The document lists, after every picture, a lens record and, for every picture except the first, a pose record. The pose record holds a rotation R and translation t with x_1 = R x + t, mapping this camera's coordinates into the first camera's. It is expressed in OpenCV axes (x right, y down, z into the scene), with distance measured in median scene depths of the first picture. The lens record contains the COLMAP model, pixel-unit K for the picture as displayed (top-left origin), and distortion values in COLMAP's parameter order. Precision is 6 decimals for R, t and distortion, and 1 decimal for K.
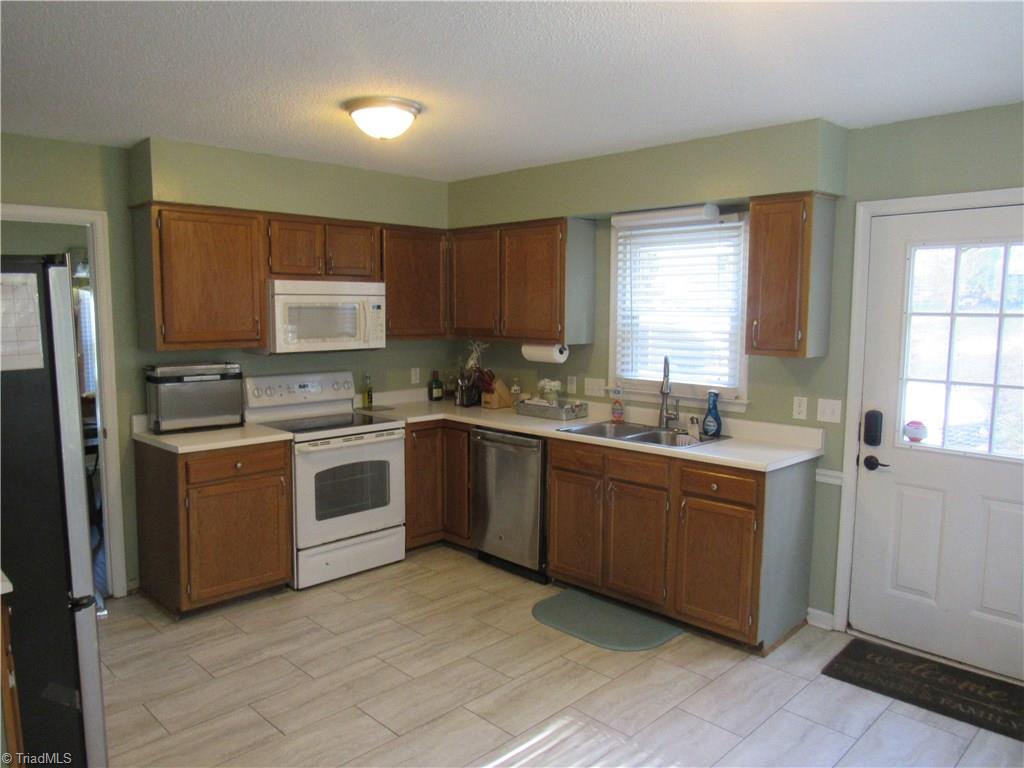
lens RADIAL K [[751.4, 0, 504.5], [0, 751.4, 388.3], [0, 0, 1]] dist [-0.008769, 0.007459]
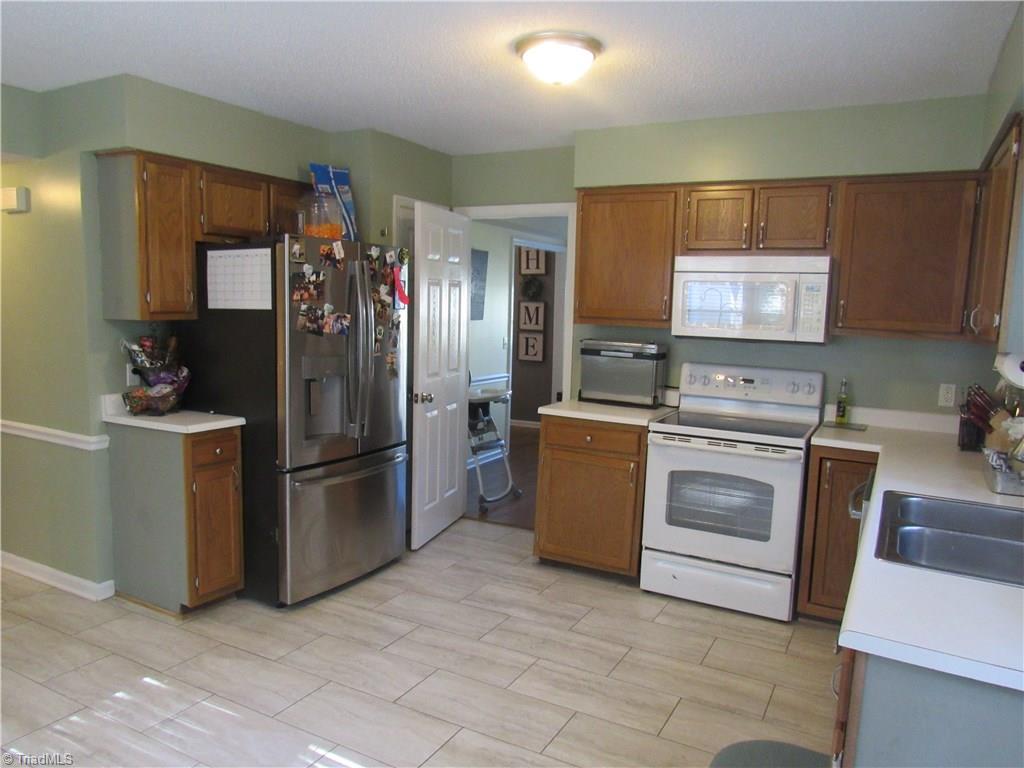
lens RADIAL K [[751.4, 0, 504.5], [0, 751.4, 388.3], [0, 0, 1]] dist [-0.008769, 0.007459]
pose [[0.284296, 0.118373, -0.951401, 0.535560], [-0.136147, 0.987277, 0.082153, -0.030821], [0.949021, 0.106174, 0.296795, 0.542977]]
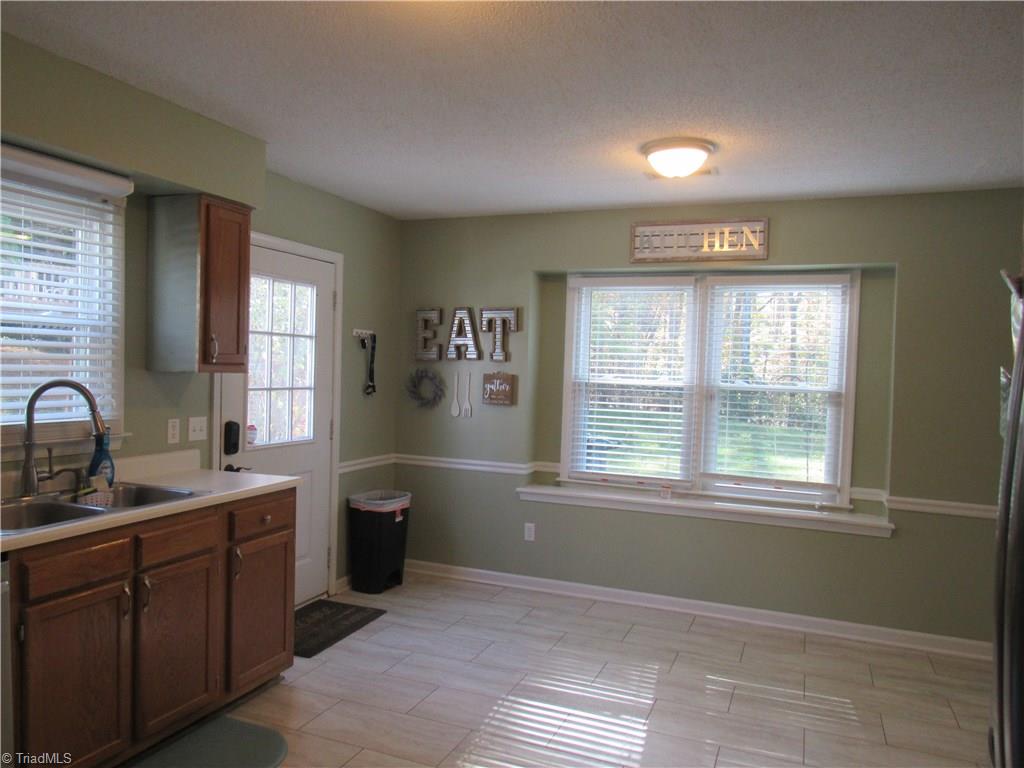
lens RADIAL K [[751.4, 0, 504.5], [0, 751.4, 388.3], [0, 0, 1]] dist [-0.008769, 0.007459]
pose [[-0.389061, -0.043836, 0.920168, -0.536209], [0.073952, 0.994157, 0.078629, -0.060220], [-0.918239, 0.098639, -0.383546, 0.884668]]
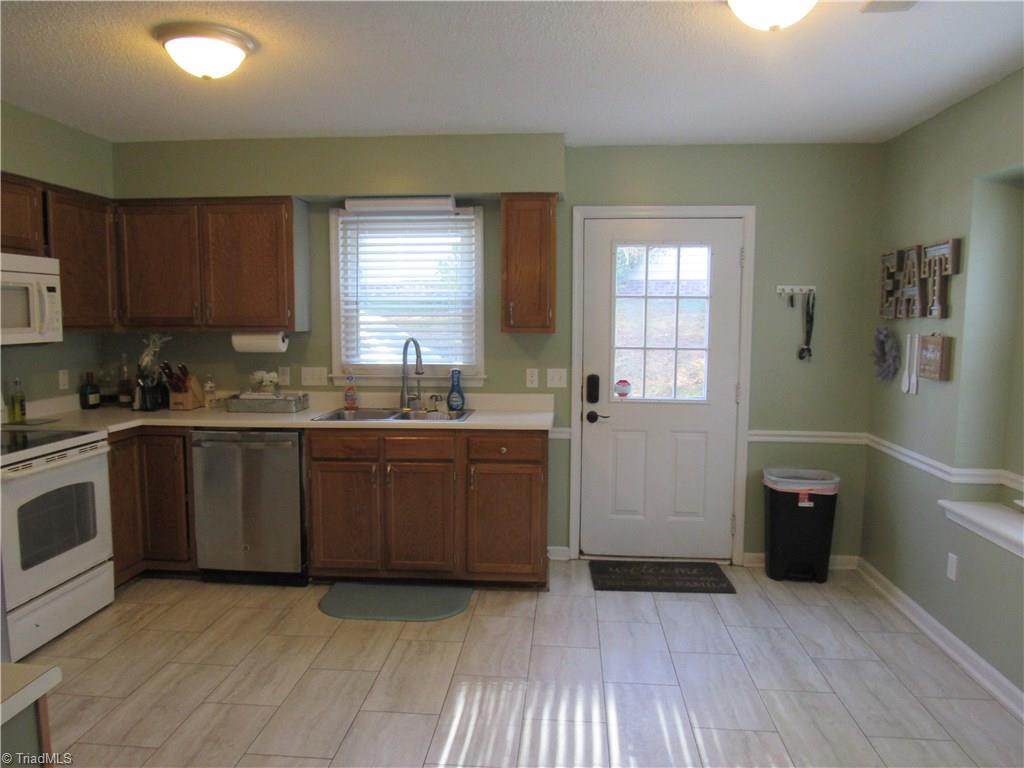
lens RADIAL K [[751.4, 0, 504.5], [0, 751.4, 388.3], [0, 0, 1]] dist [-0.008769, 0.007459]
pose [[0.764397, -0.066804, 0.641276, -0.355342], [0.072543, 0.997213, 0.017412, 0.016922], [-0.640652, 0.033210, 0.767113, 0.116851]]
